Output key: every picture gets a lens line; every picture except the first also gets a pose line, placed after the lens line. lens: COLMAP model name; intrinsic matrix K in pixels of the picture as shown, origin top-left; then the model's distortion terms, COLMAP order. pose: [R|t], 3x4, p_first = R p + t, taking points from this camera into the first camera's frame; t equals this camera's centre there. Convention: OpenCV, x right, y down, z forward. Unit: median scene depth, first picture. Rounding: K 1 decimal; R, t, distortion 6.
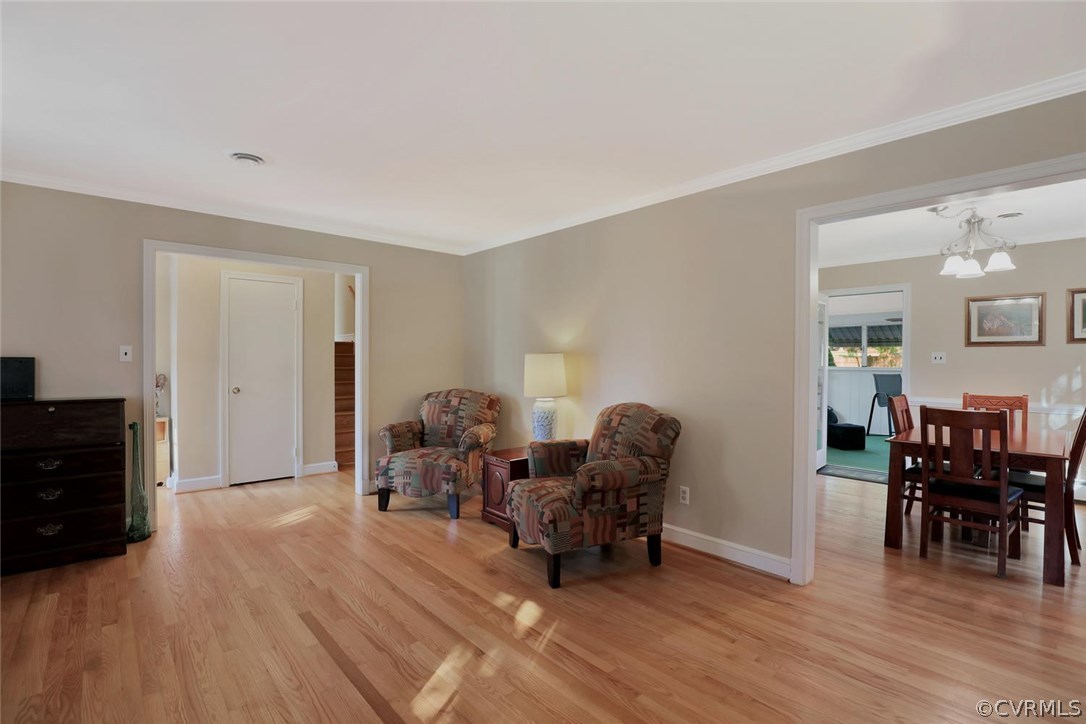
lens RADIAL K [[503.2, 0, 550.4], [0, 503.2, 362.0], [0, 0, 1]] dist [-0.024358, 0.000062]
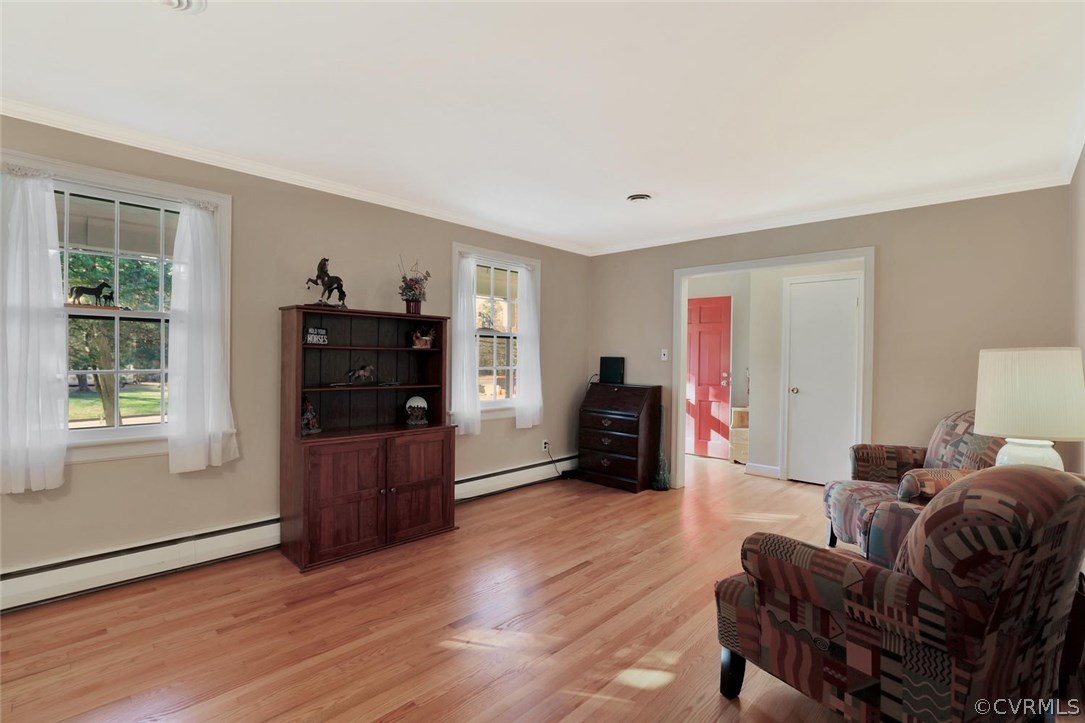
lens RADIAL K [[502.7, 0, 549.9], [0, 502.7, 361.5], [0, 0, 1]] dist [-0.024358, 0.000062]
pose [[0.079621, 0.006903, -0.996801, 0.713890], [-0.018834, 0.999808, 0.005420, 0.000344], [0.996647, 0.018342, 0.079735, 0.766700]]
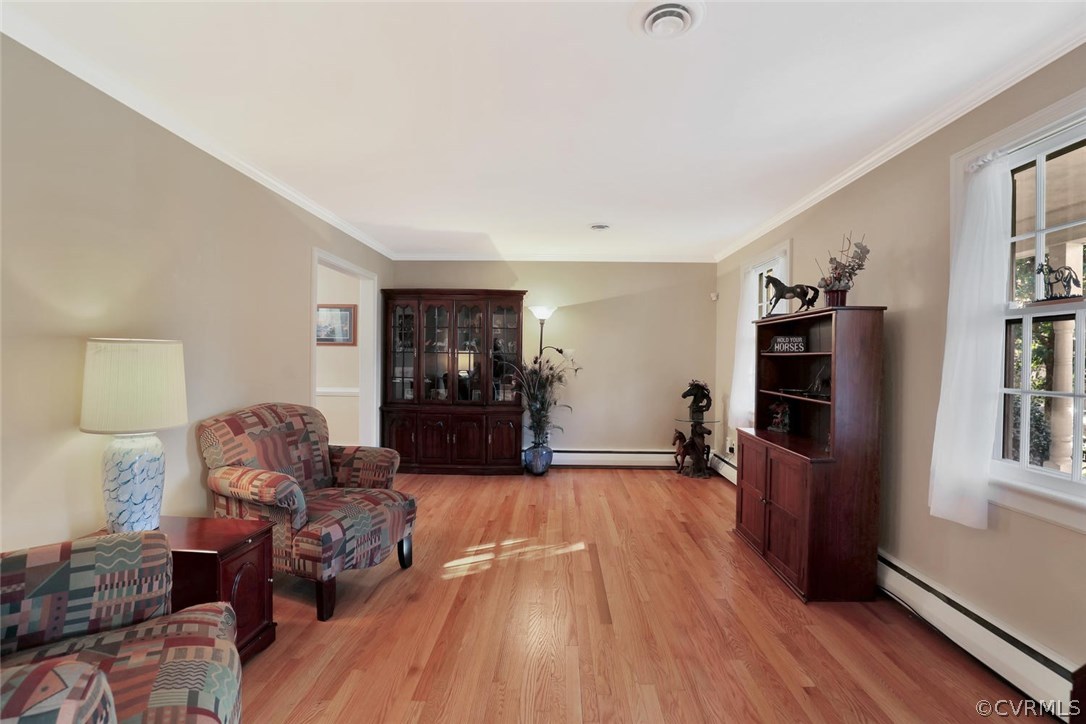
lens RADIAL K [[503.2, 0, 550.4], [0, 503.2, 362.0], [0, 0, 1]] dist [-0.024358, 0.000062]
pose [[-0.726928, -0.019786, 0.686428, -1.030585], [-0.011204, 0.999793, 0.016954, -0.012737], [-0.686622, 0.004634, -0.727000, 1.711213]]
